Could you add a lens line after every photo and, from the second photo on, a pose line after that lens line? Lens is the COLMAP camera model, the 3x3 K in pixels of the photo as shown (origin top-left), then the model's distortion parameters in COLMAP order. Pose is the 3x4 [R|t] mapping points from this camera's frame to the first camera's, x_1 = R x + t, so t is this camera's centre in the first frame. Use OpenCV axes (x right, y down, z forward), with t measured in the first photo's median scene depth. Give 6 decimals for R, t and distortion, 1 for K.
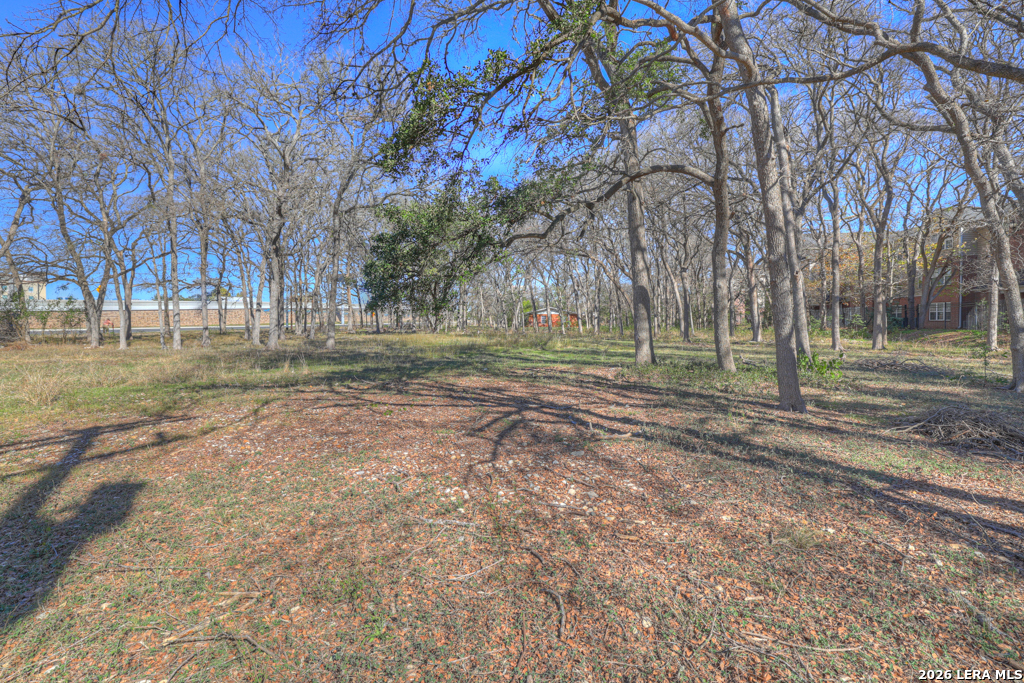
lens RADIAL K [[502.3, 0, 508.8], [0, 502.3, 328.4], [0, 0, 1]] dist [-0.029353, 0.021019]
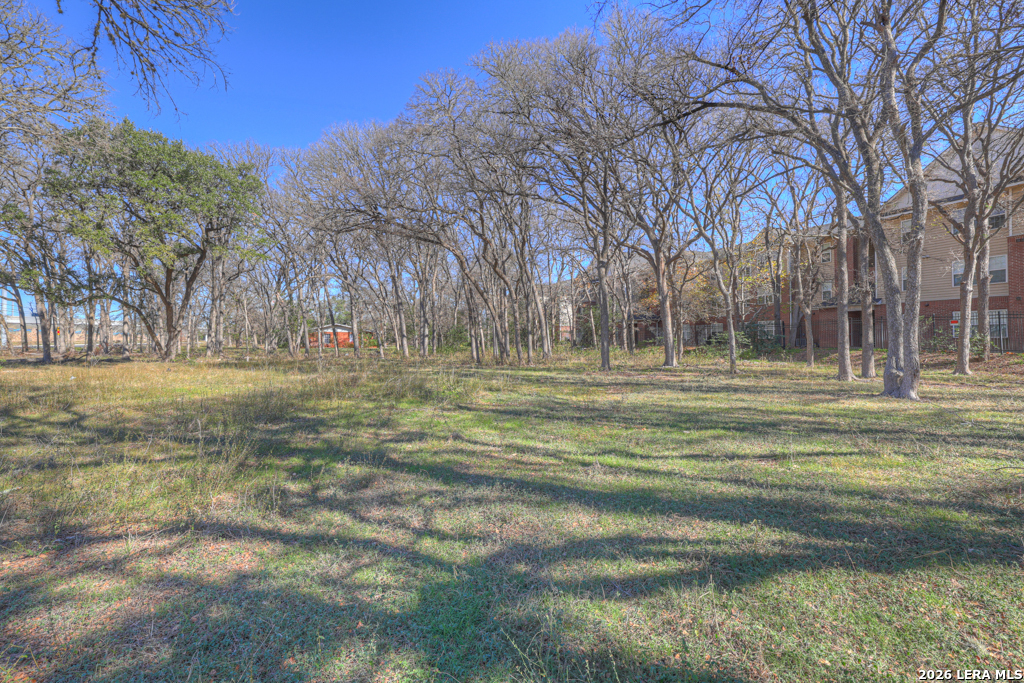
lens RADIAL K [[502.3, 0, 514.5], [0, 502.3, 336.7], [0, 0, 1]] dist [-0.029353, 0.021019]
pose [[0.894838, 0.000240, 0.446390, -0.160467], [0.009439, 0.999766, -0.019458, -0.019411], [-0.446290, 0.021625, 0.894627, 1.135023]]
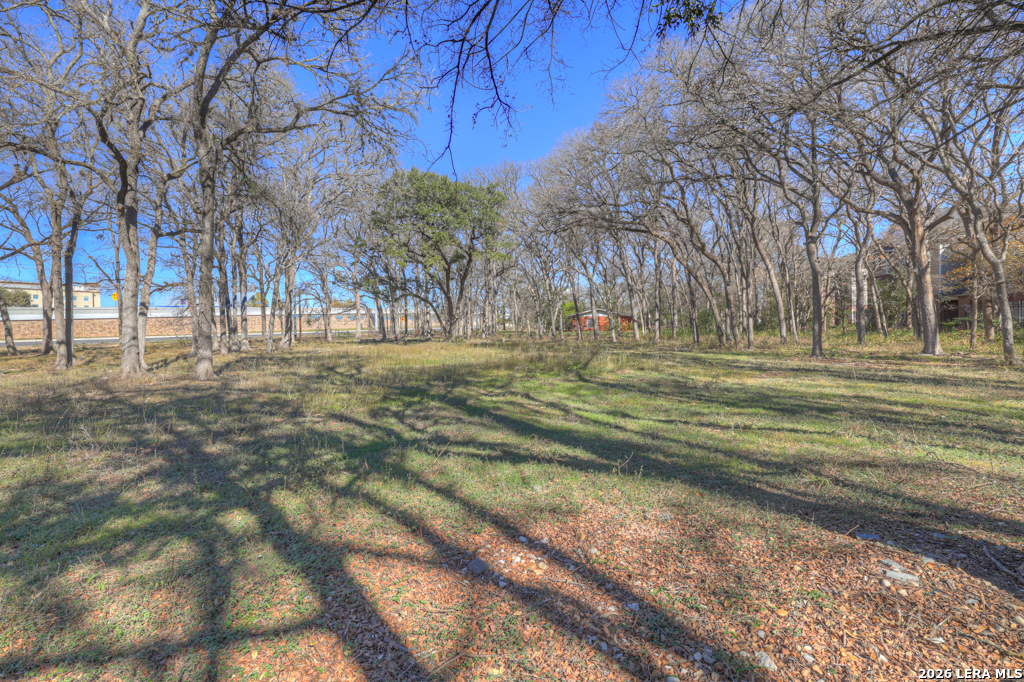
lens RADIAL K [[502.3, 0, 505.2], [0, 502.3, 333.9], [0, 0, 1]] dist [-0.029353, 0.021019]
pose [[0.994956, -0.008135, -0.099986, 0.082425], [0.008459, 0.999960, 0.002815, -0.015895], [0.099959, -0.003646, 0.994985, 0.892689]]
